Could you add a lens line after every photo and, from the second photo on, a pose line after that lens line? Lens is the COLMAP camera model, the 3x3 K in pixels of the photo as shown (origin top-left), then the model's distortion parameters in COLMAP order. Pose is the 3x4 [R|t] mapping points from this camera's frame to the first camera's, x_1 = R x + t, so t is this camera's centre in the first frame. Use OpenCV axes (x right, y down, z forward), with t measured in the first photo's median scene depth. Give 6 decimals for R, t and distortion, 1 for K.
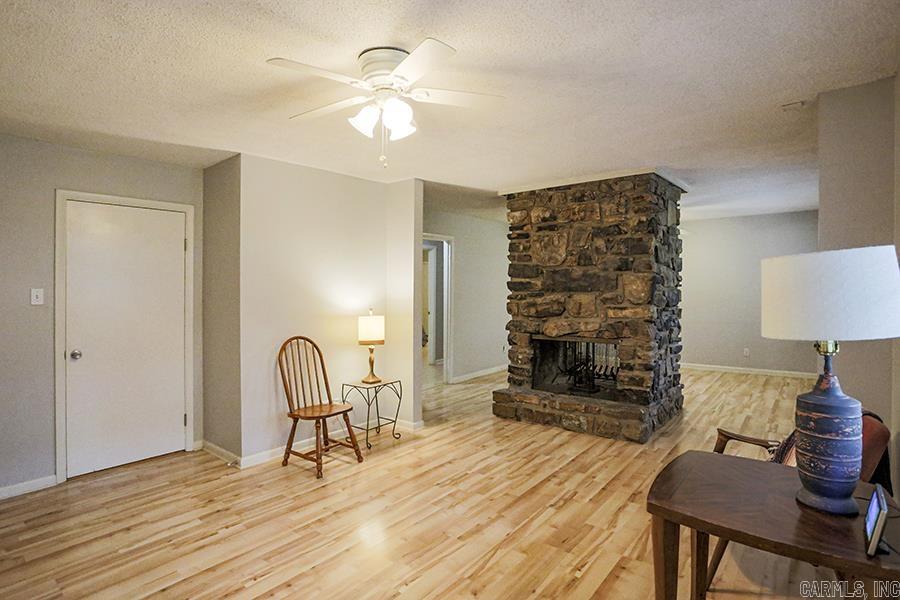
lens RADIAL K [[465.8, 0, 450.0], [0, 465.8, 284.3], [0, 0, 1]] dist [-0.067258, 0.023485]
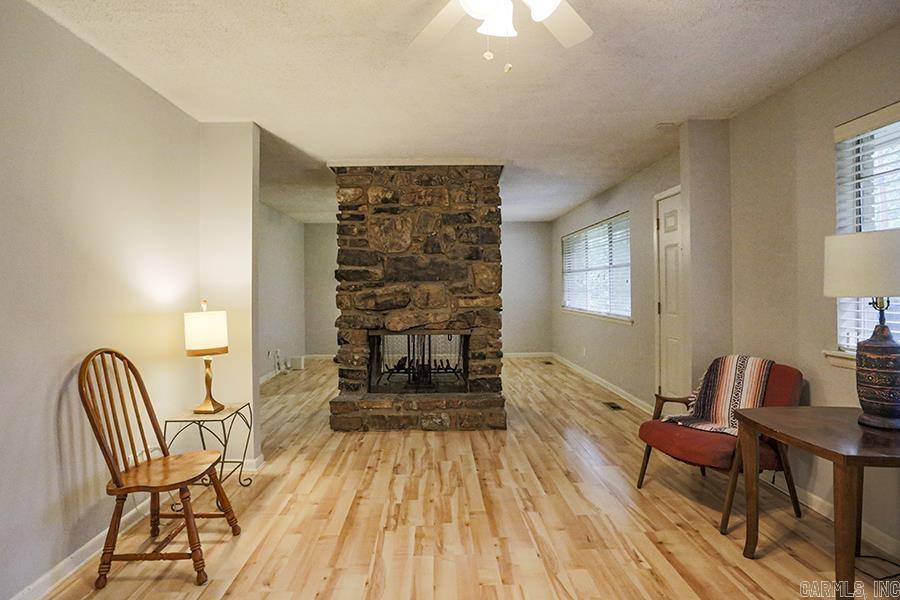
lens RADIAL K [[465.8, 0, 443.6], [0, 465.8, 286.3], [0, 0, 1]] dist [-0.067258, 0.023485]
pose [[0.770428, 0.004236, 0.637513, -0.314958], [-0.001328, 0.999986, -0.005040, 0.033247], [-0.637526, 0.003036, 0.770423, 0.270206]]
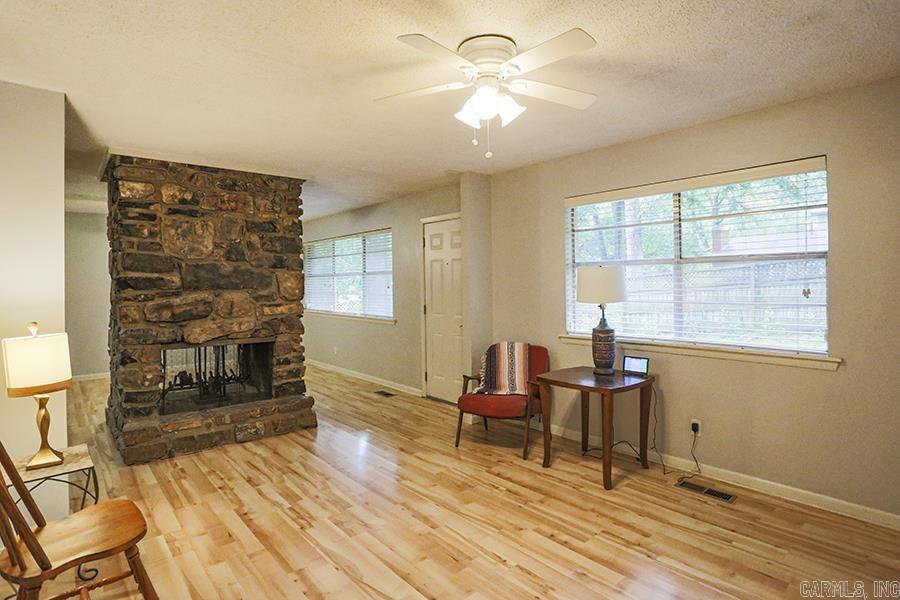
lens RADIAL K [[465.8, 0, 445.2], [0, 465.8, 278.4], [0, 0, 1]] dist [-0.067258, 0.023485]
pose [[0.187686, 0.017105, 0.982080, -0.559476], [0.001980, 0.999840, -0.017793, 0.012346], [-0.982227, 0.005284, 0.187622, 0.447405]]
